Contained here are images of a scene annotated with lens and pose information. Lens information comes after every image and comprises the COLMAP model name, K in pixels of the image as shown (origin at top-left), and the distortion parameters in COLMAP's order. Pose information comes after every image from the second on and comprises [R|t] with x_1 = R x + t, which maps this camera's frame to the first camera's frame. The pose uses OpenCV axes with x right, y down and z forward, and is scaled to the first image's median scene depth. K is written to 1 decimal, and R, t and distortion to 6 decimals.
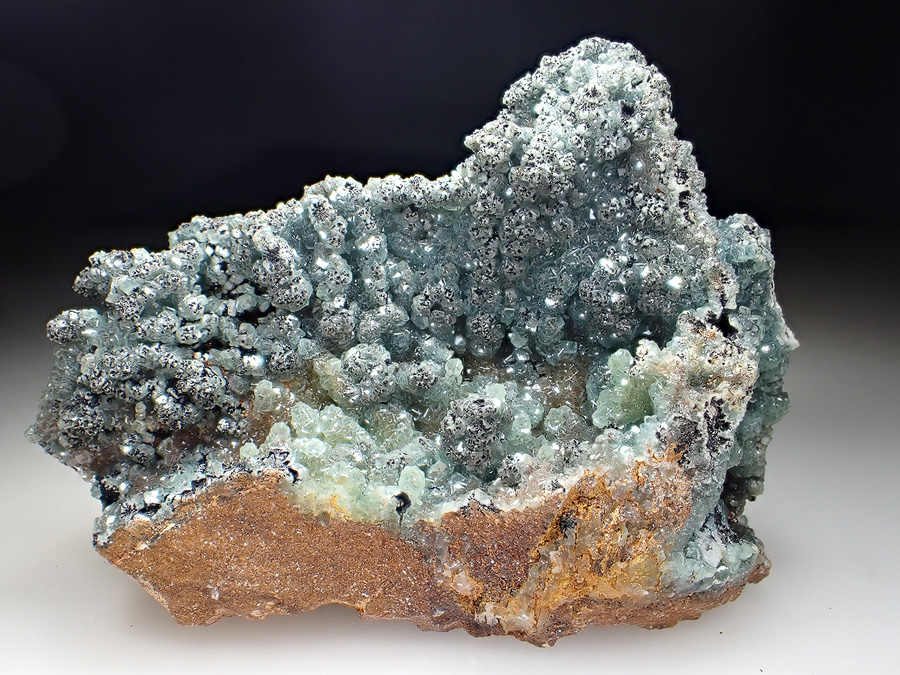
lens RADIAL K [[787.3, 0, 450.1], [0, 787.3, 336.3], [0, 0, 1]] dist [0.000767, 0.000012]
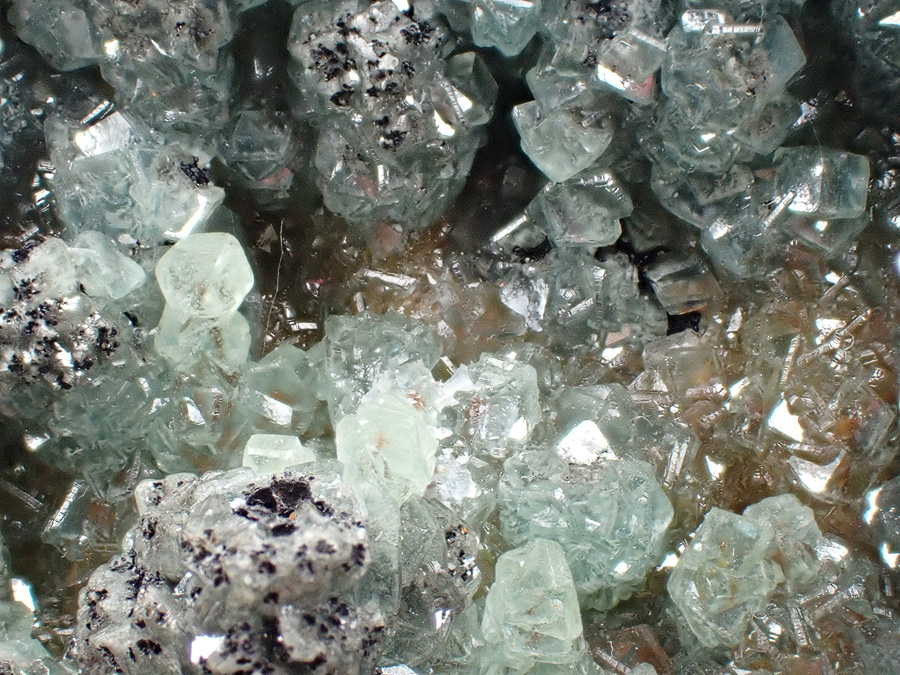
lens RADIAL K [[2146.5, 0, 449.9], [0, 2146.5, 337.7], [0, 0, 1]] dist [0.220941, 0.000000]
pose [[0.997558, 0.030329, -0.062918, 0.095090], [-0.022043, 0.991472, 0.128444, -0.014409], [0.066277, -0.126743, 0.989719, 0.476648]]
